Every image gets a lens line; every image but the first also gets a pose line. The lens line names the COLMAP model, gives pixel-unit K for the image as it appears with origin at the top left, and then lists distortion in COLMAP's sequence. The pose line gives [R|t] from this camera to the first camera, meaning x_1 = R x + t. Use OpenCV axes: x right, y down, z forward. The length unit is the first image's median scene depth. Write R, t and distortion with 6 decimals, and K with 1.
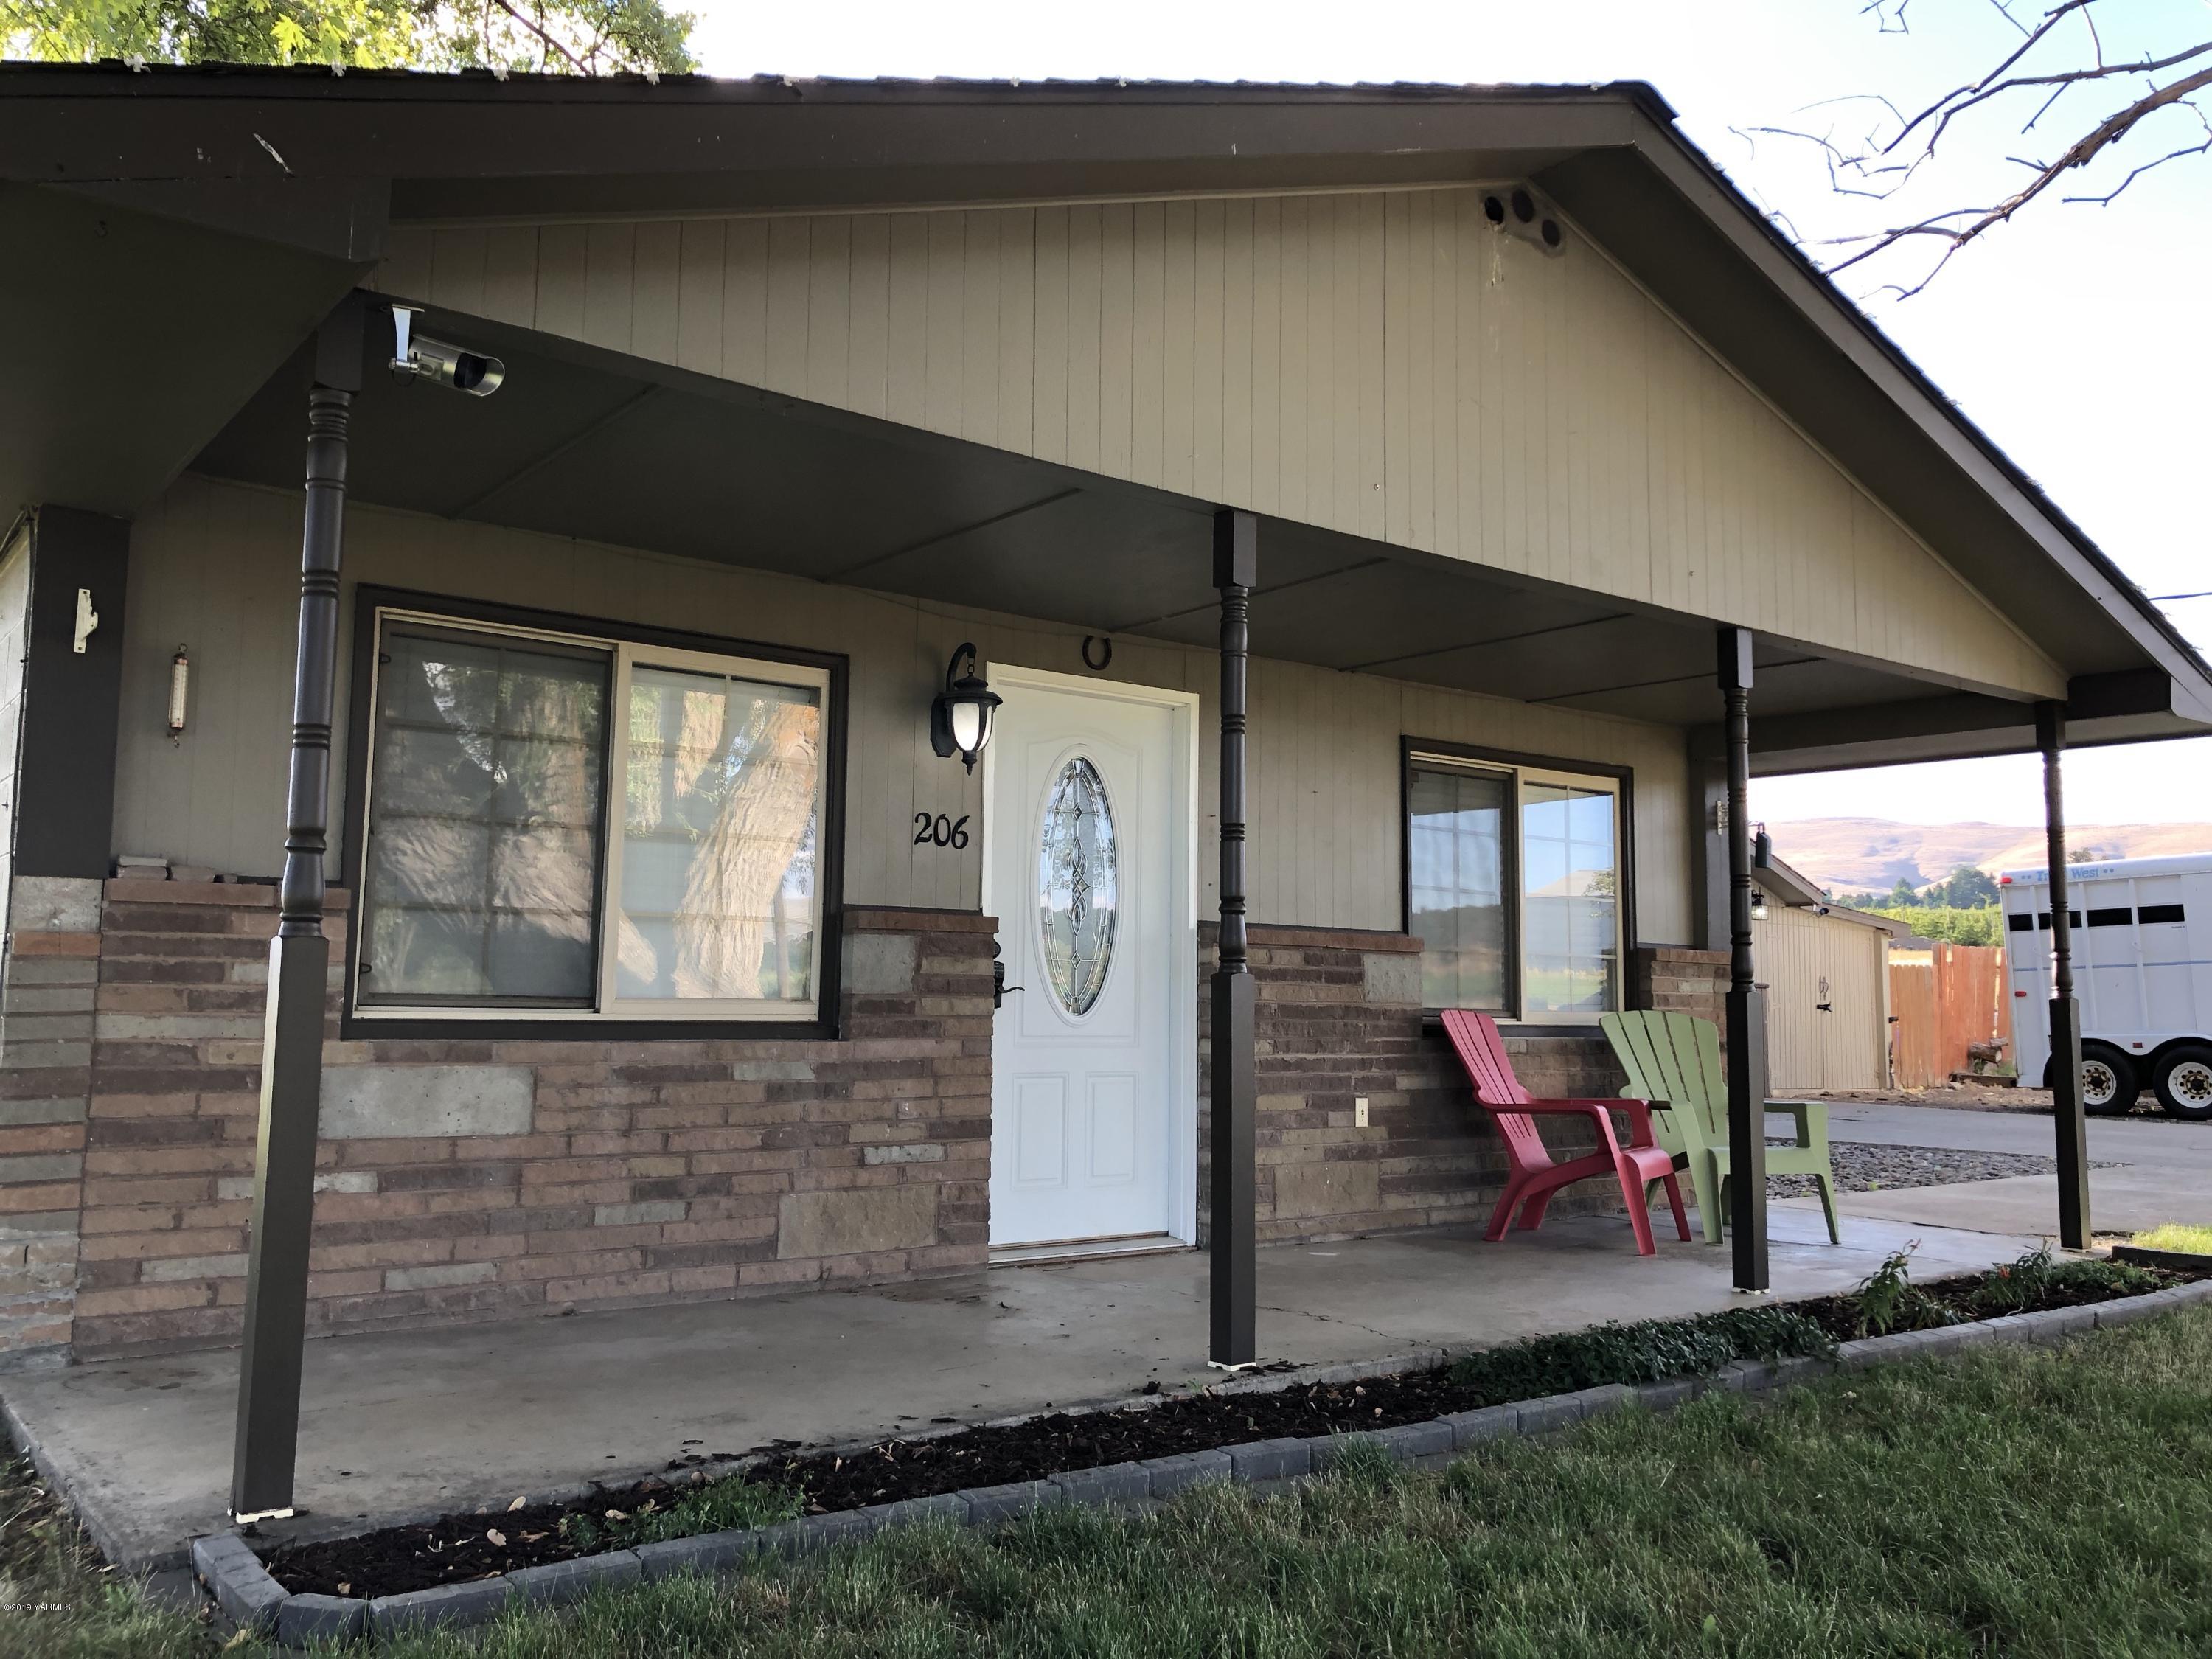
lens RADIAL K [[1836.6, 0, 1108.9], [0, 1836.6, 824.8], [0, 0, 1]] dist [0.041424, -0.022306]
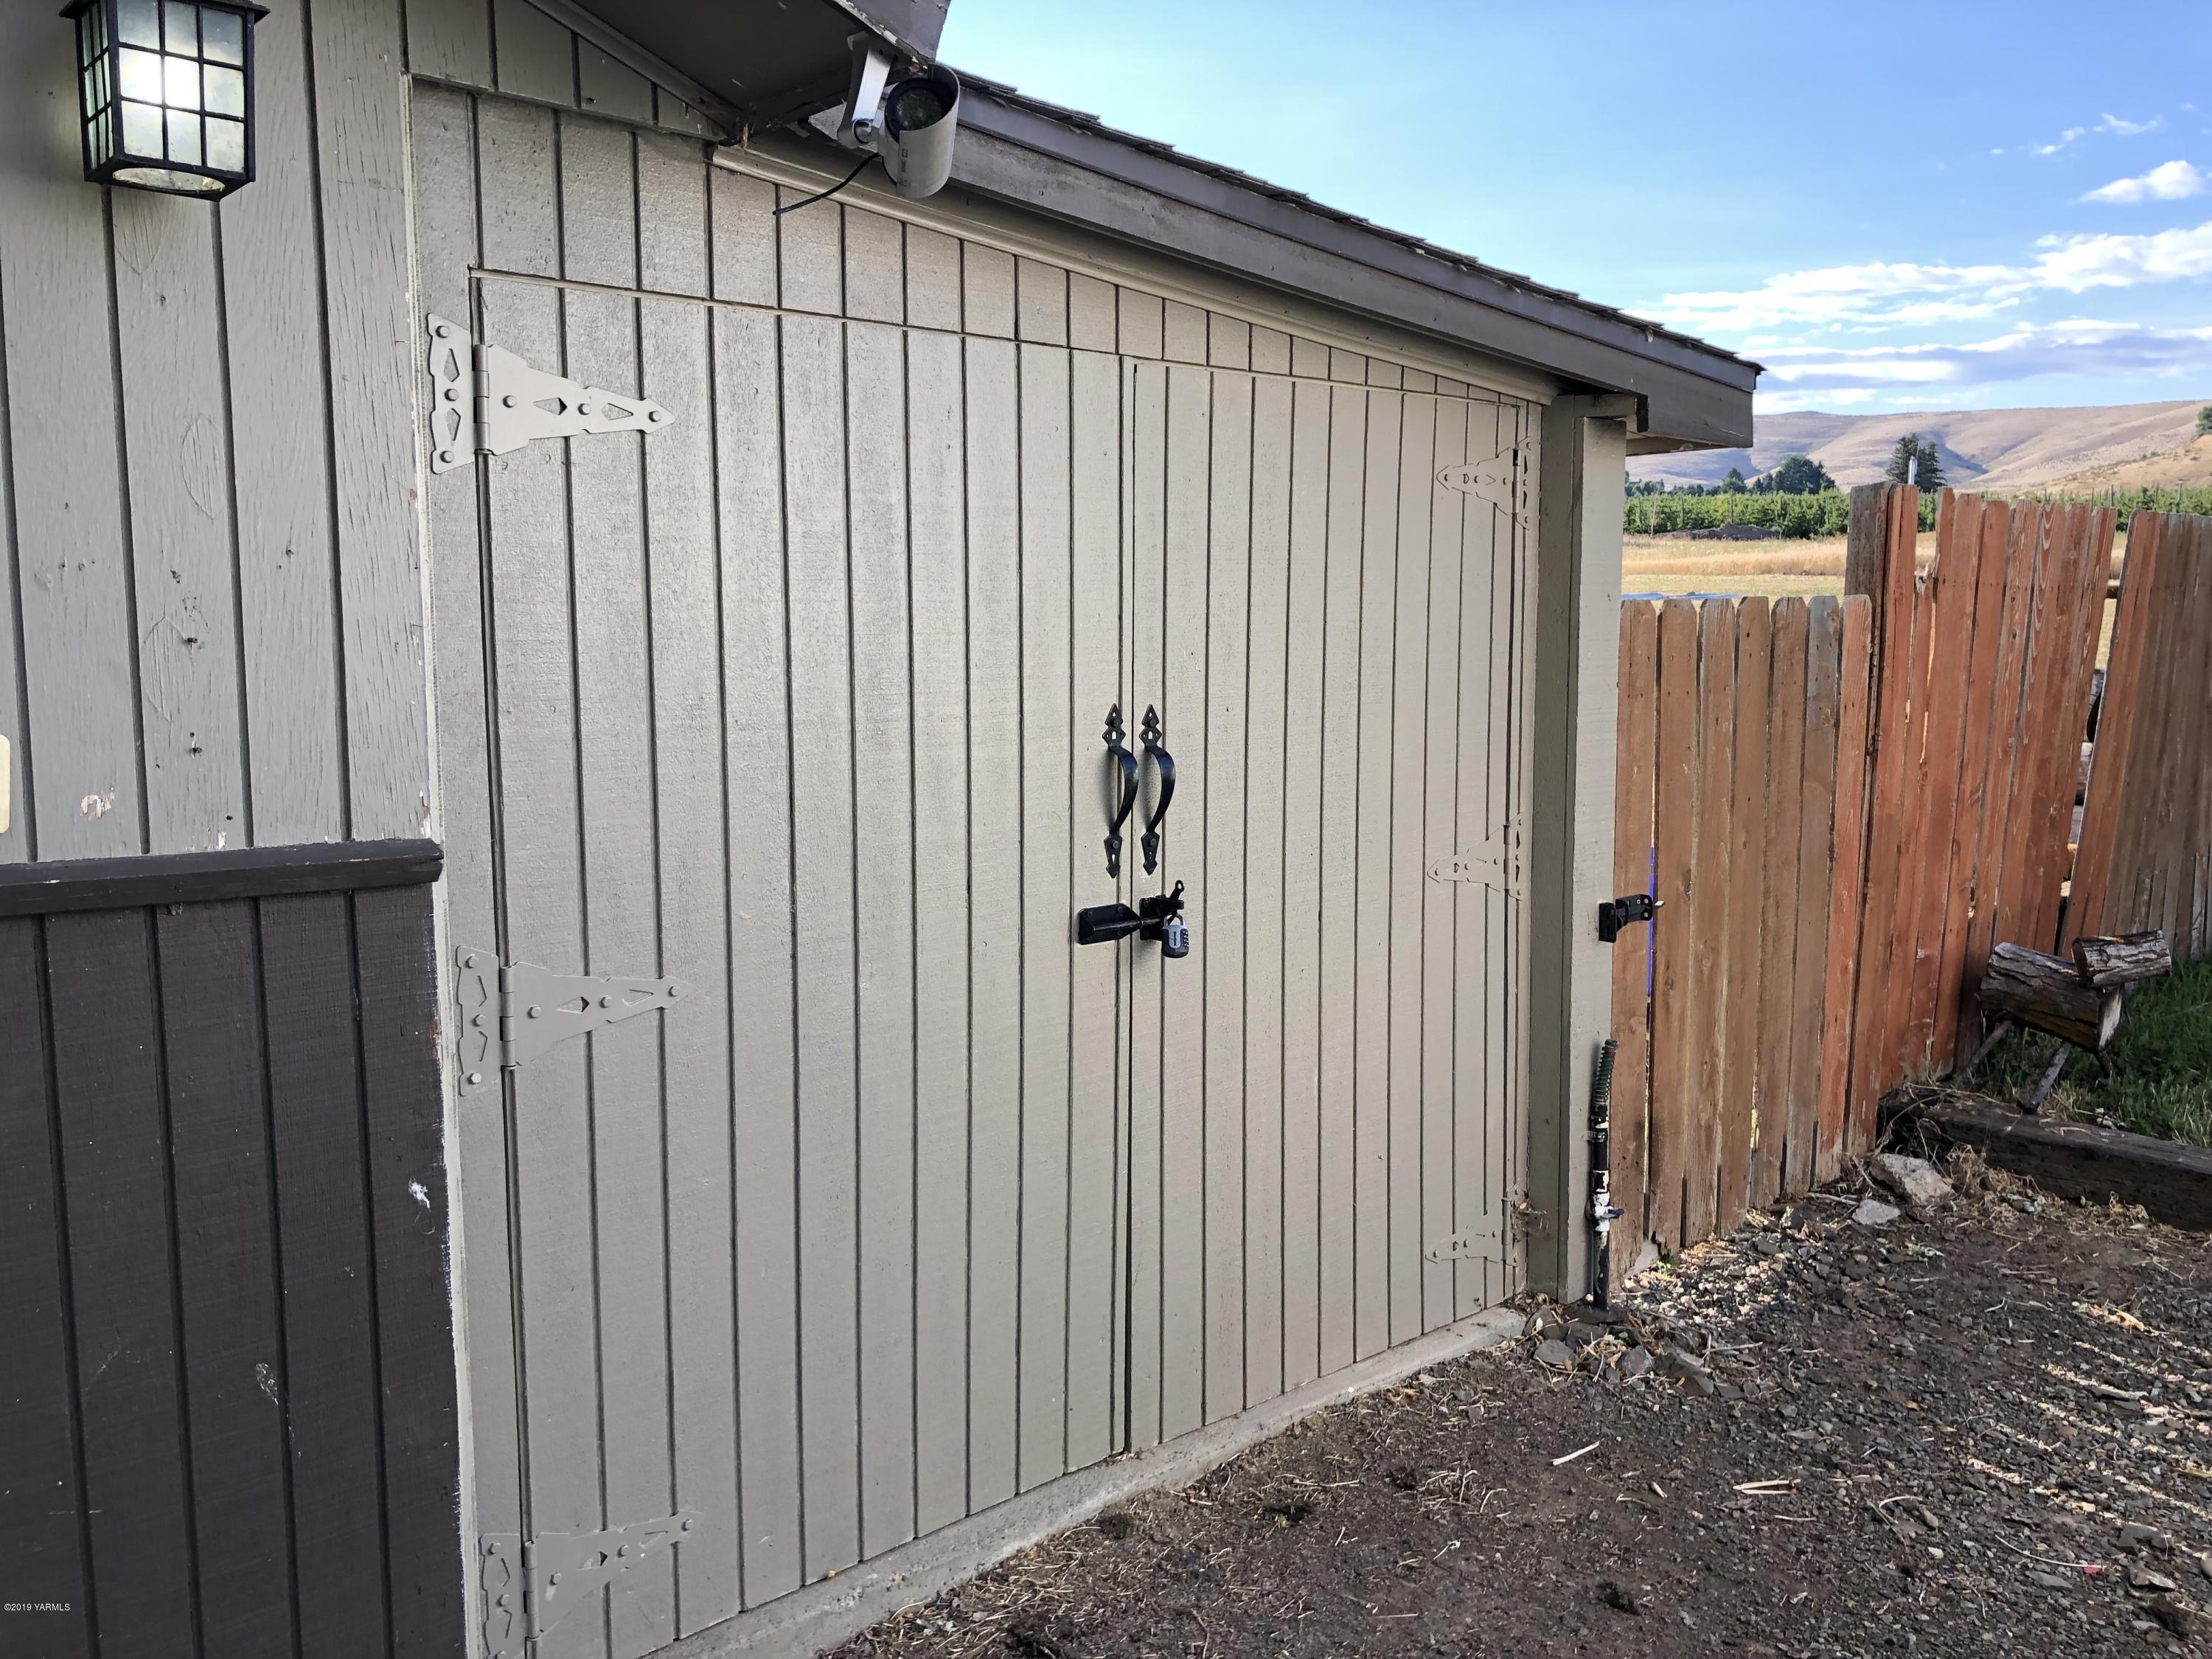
lens RADIAL K [[1836.6, 0, 1109.1], [0, 1836.6, 831.7], [0, 0, 1]] dist [0.041424, -0.022306]
pose [[0.996368, -0.024594, 0.081525, 0.355409], [0.006292, 0.976032, 0.217537, 0.057977], [-0.084921, -0.216234, 0.972641, 0.822274]]
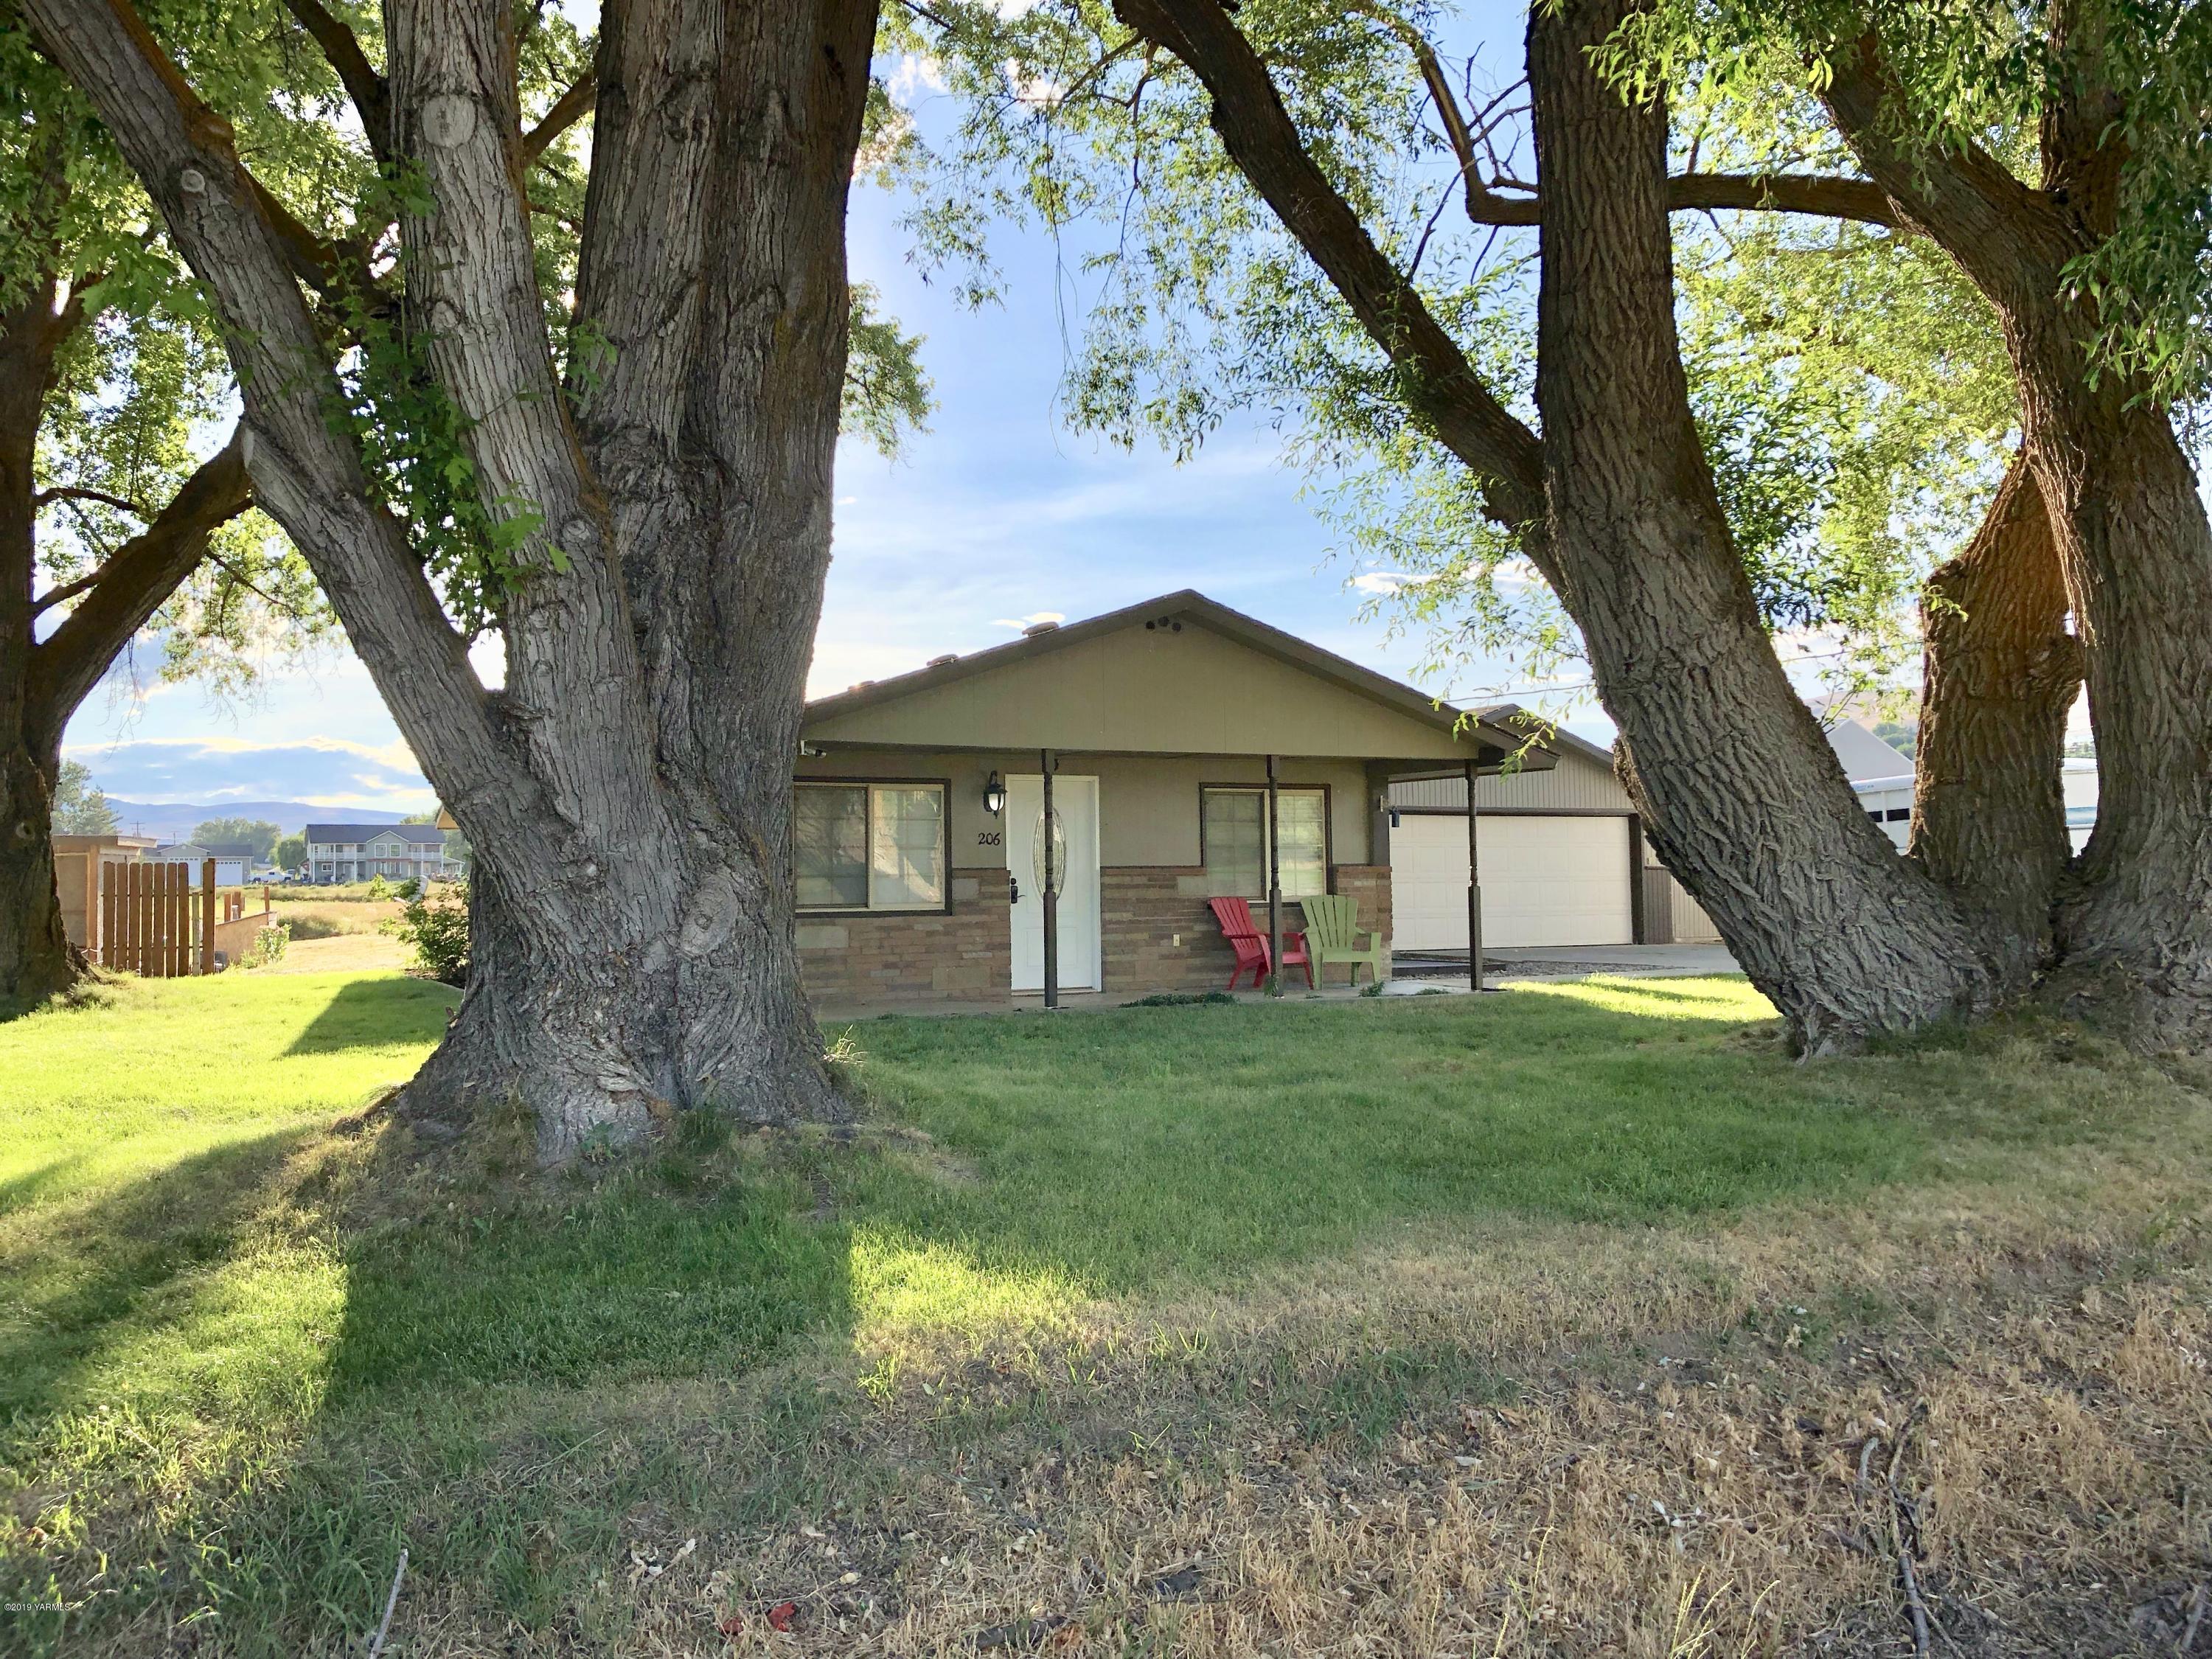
lens RADIAL K [[1836.6, 0, 1103.7], [0, 1836.6, 829.8], [0, 0, 1]] dist [0.041424, -0.022306]
pose [[0.981199, -0.033466, -0.190077, 0.492354], [0.046577, 0.996802, 0.064929, -0.149049], [0.187296, -0.072562, 0.979620, -1.361081]]
